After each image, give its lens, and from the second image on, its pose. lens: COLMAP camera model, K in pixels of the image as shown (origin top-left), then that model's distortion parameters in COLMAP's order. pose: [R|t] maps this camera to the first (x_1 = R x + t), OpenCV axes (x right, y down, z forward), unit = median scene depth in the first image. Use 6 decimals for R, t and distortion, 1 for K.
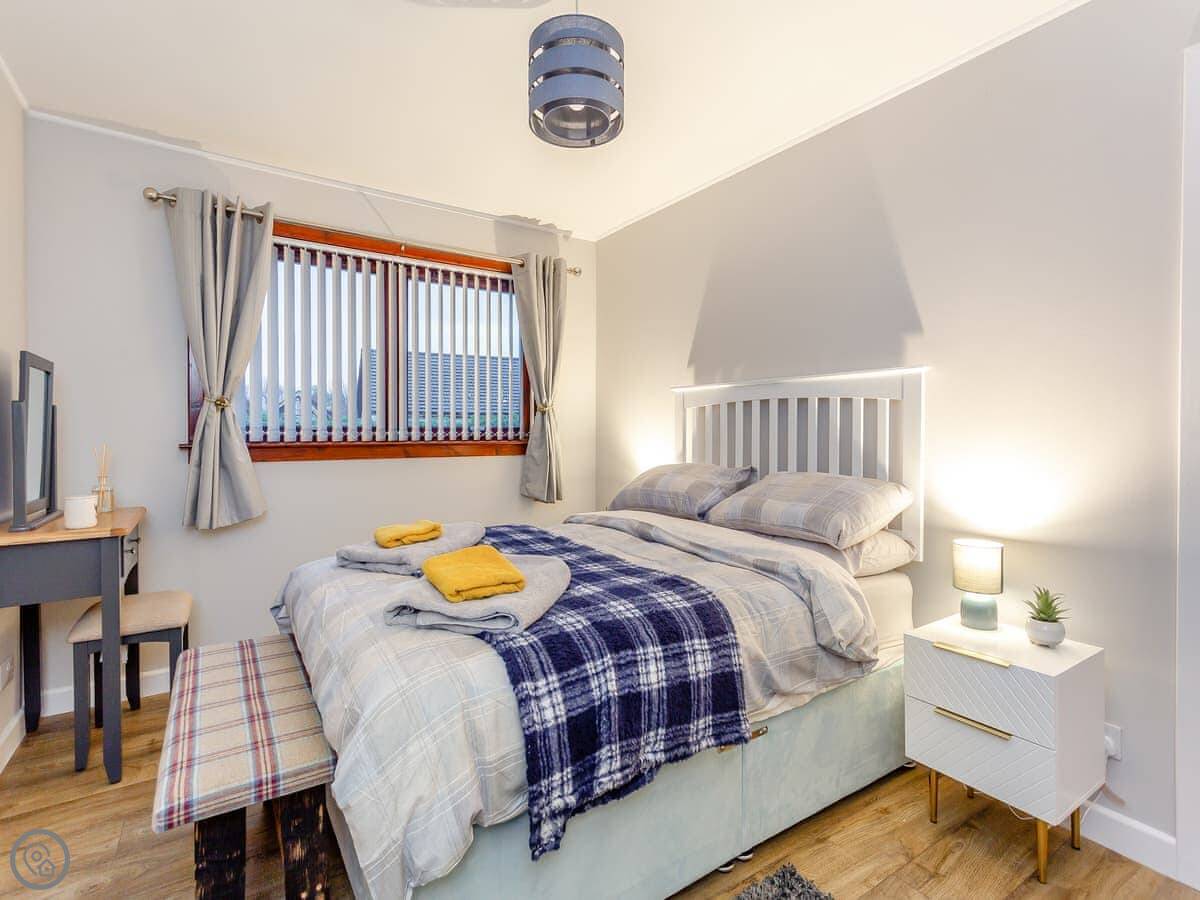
lens RADIAL K [[580.4, 0, 602.9], [0, 580.4, 440.9], [0, 0, 1]] dist [0.000716, 0.000503]
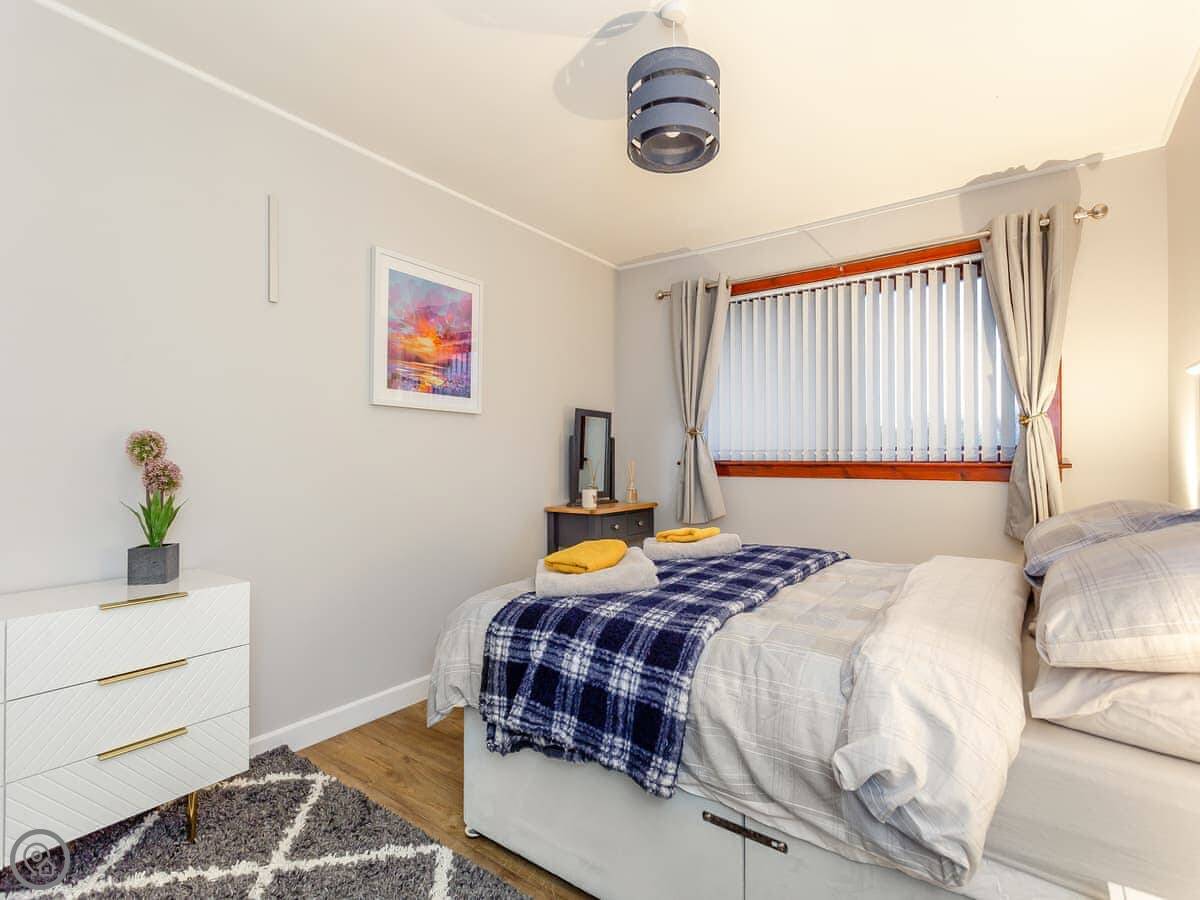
lens RADIAL K [[589.2, 0, 603.5], [0, 589.2, 456.1], [0, 0, 1]] dist [0.003378, 0.001269]
pose [[0.338344, -0.004286, -0.941013, 1.063306], [-0.015266, 0.999833, -0.010043, 0.018276], [0.940899, 0.017764, 0.338222, 0.617848]]
